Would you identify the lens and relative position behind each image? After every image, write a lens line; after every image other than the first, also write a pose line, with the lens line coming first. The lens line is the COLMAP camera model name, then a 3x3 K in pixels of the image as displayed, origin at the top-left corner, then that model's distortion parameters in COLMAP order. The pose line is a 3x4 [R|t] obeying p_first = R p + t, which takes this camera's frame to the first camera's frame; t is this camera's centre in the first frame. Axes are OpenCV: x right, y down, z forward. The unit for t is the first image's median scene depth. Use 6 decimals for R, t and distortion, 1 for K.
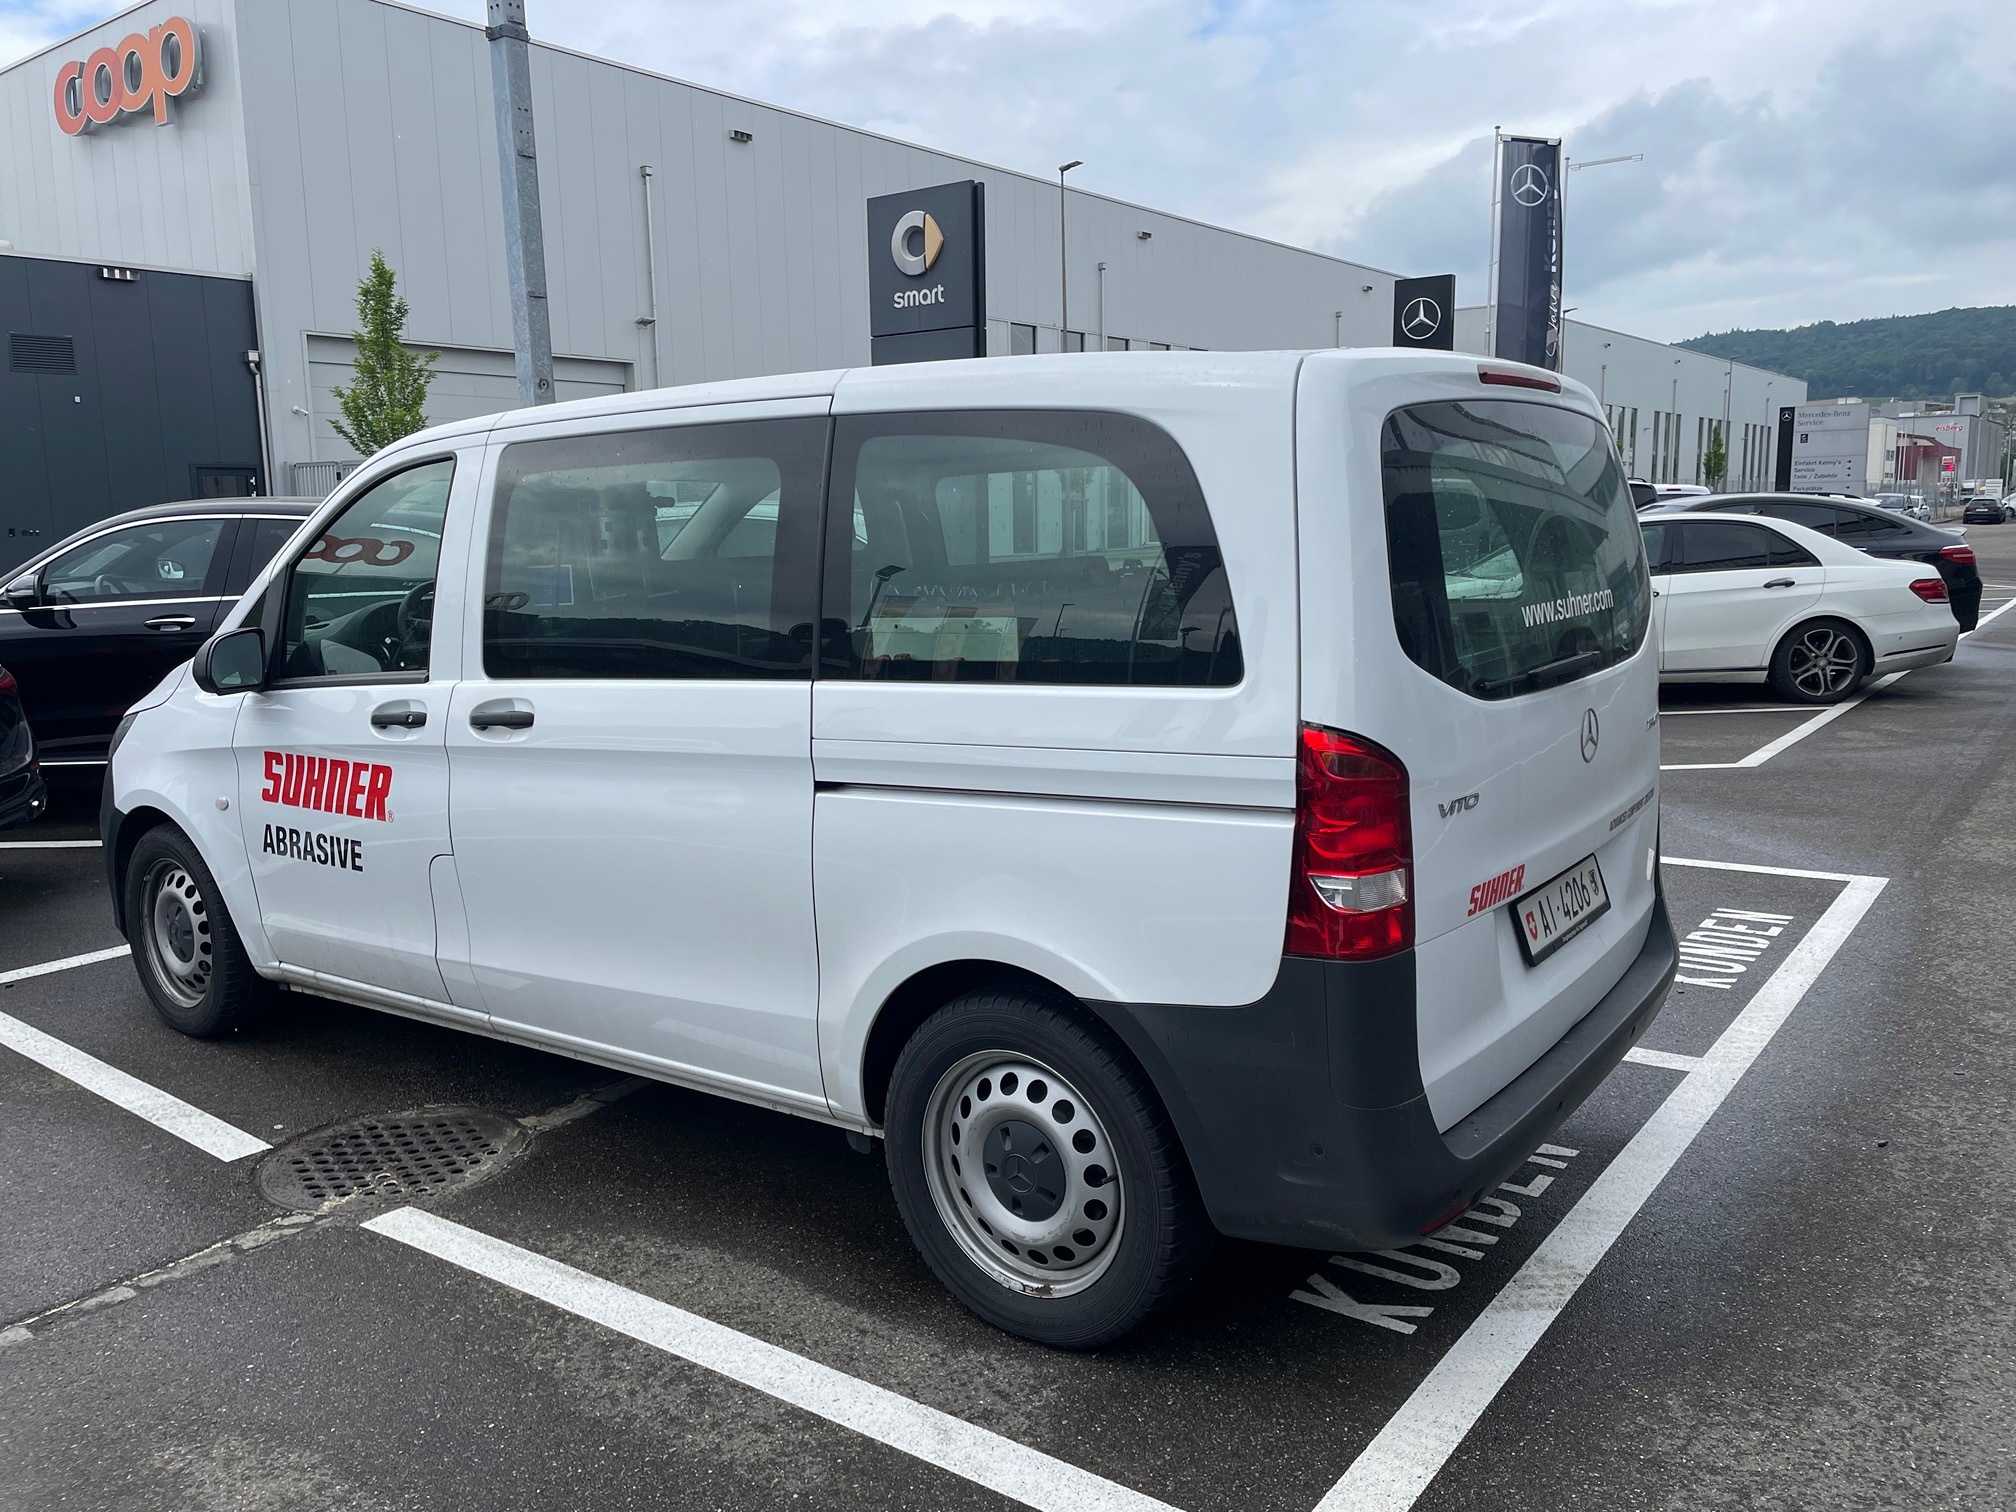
lens RADIAL K [[1530.2, 0, 988.6], [0, 1530.2, 744.9], [0, 0, 1]] dist [0.051706, -0.054055]
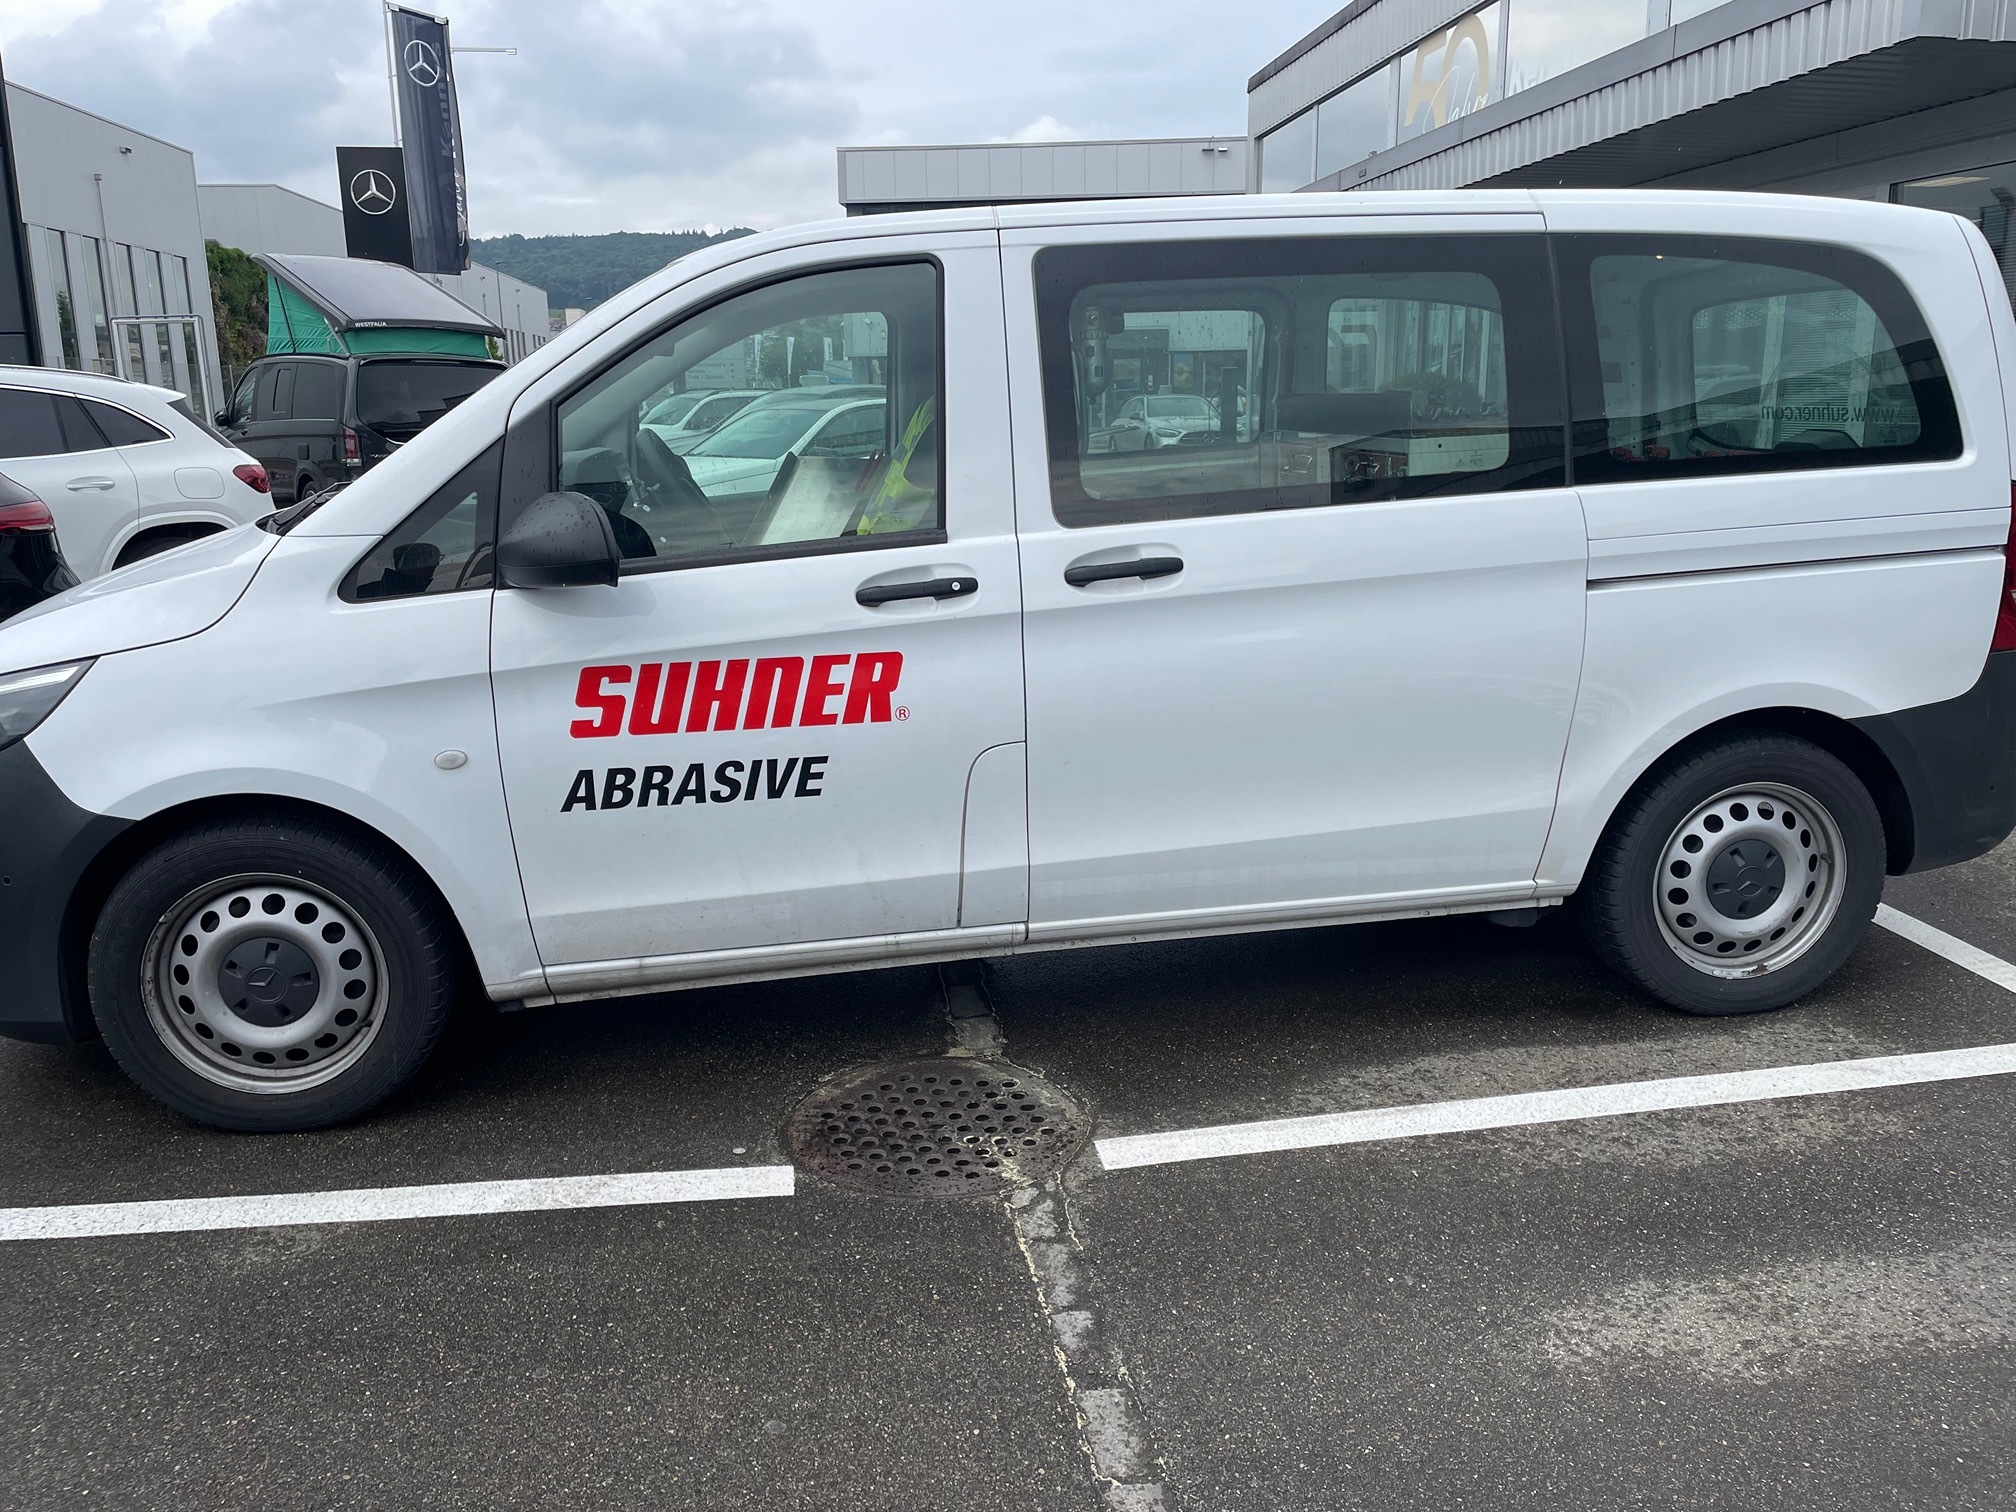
lens RADIAL K [[1530.2, 0, 1004.1], [0, 1530.2, 754.8], [0, 0, 1]] dist [0.051706, -0.054055]
pose [[0.712424, -0.154417, 0.684549, -0.893276], [0.108726, 0.987999, 0.109715, -0.014080], [-0.693275, -0.003736, 0.720663, 0.383486]]
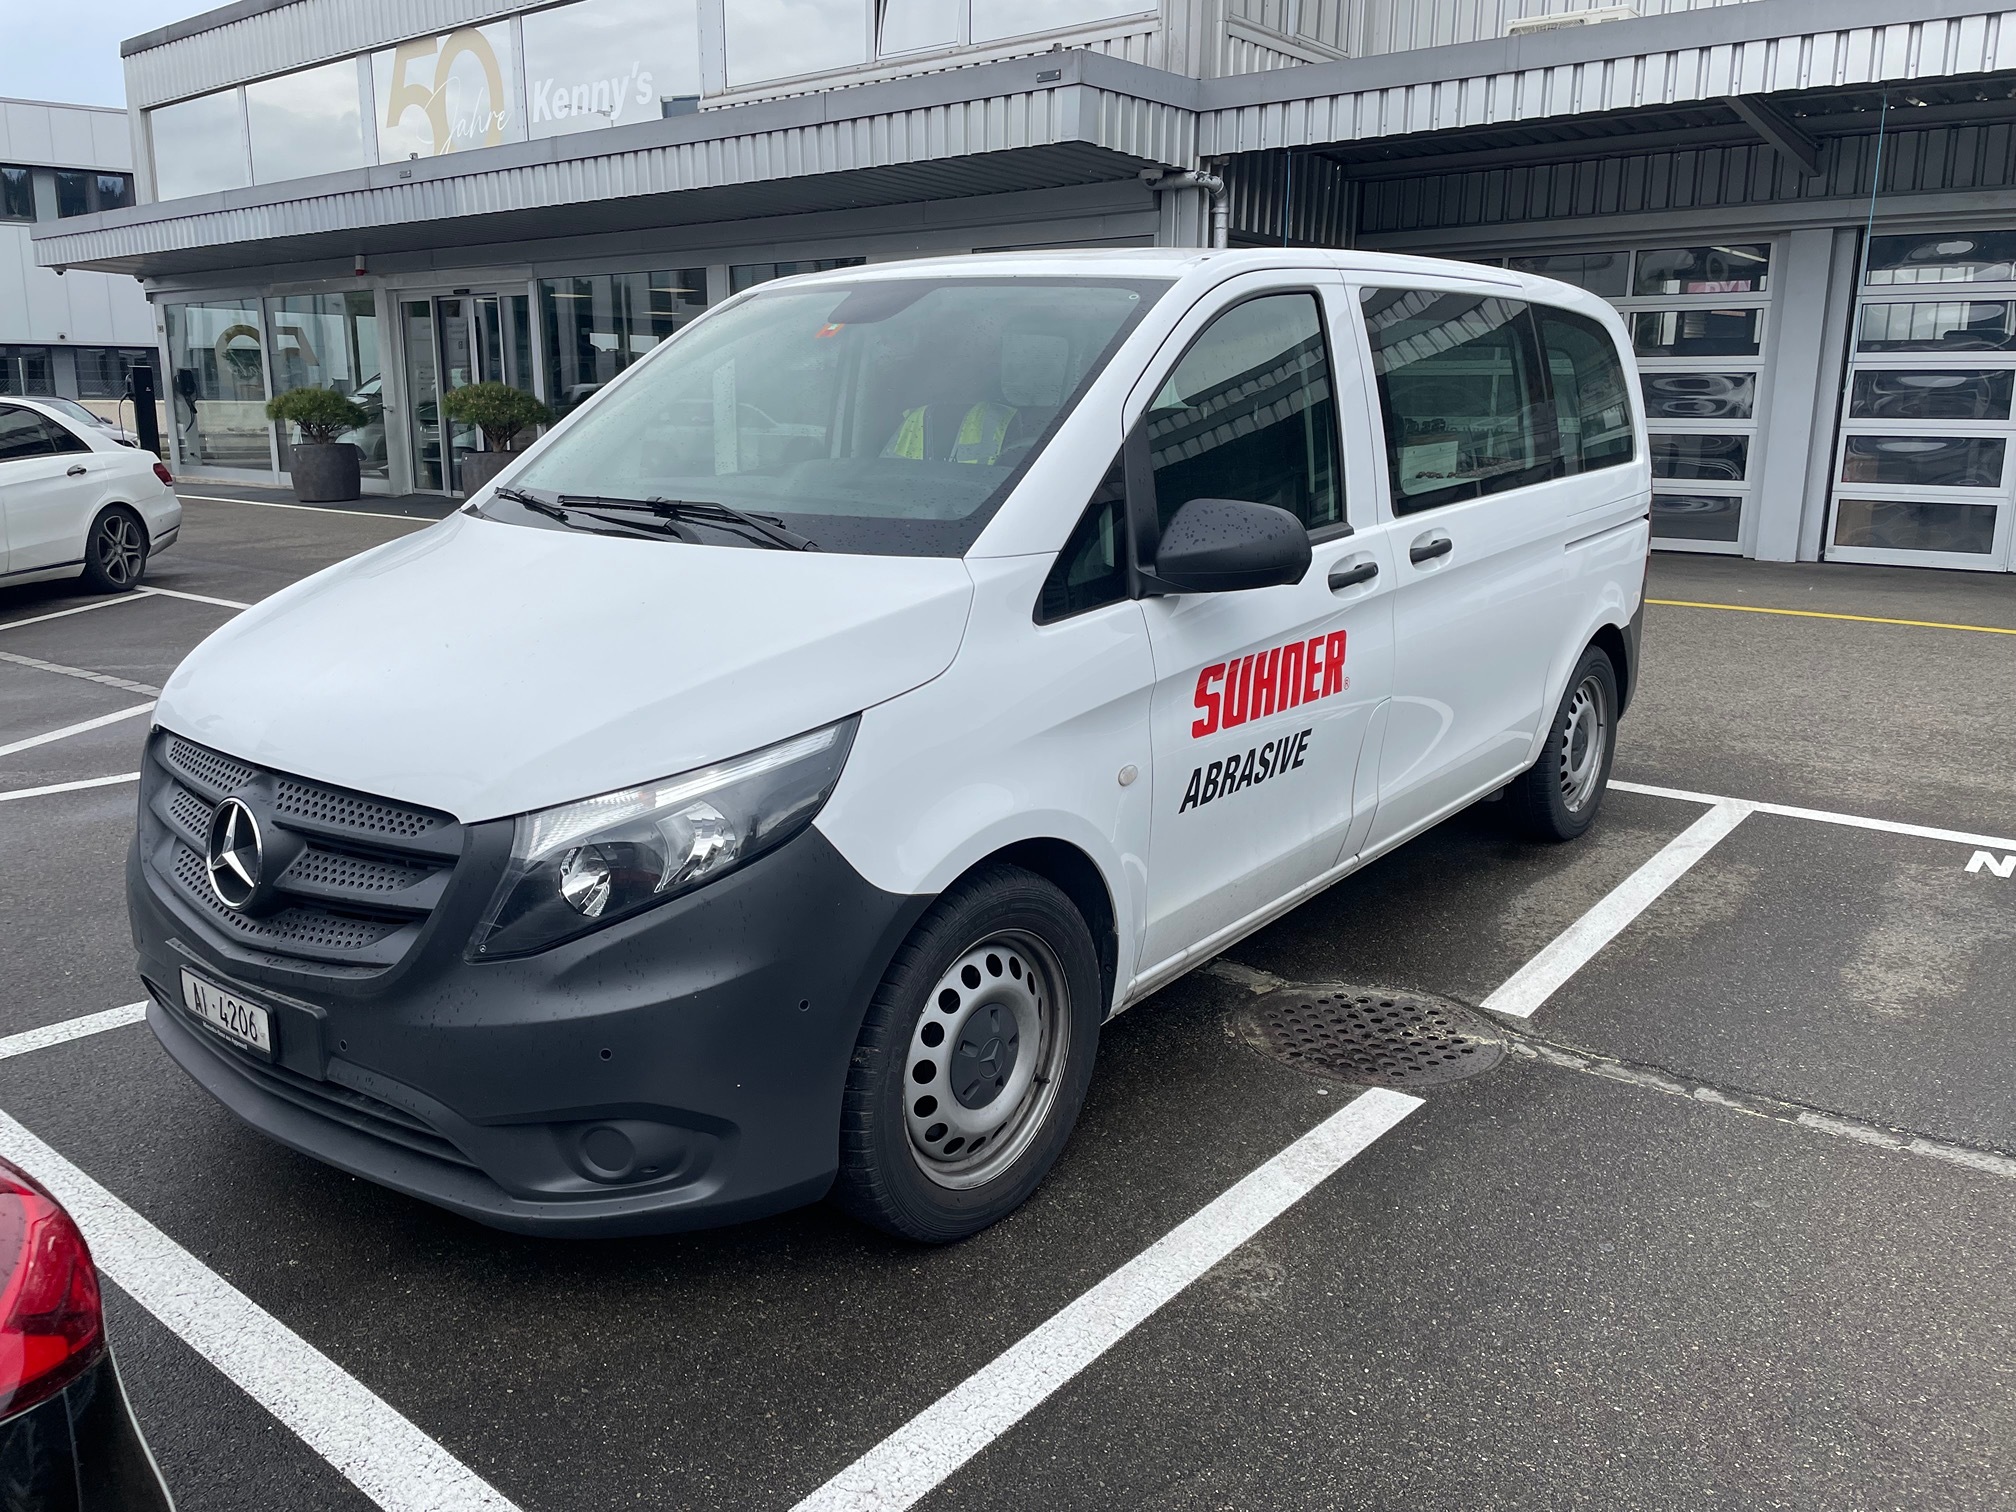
lens RADIAL K [[1530.2, 0, 1011.9], [0, 1530.2, 739.7], [0, 0, 1]] dist [0.051706, -0.054055]
pose [[0.020858, -0.198078, 0.979964, -1.294534], [0.143861, 0.970572, 0.193118, -0.127065], [-0.989378, 0.136951, 0.048740, 1.149357]]
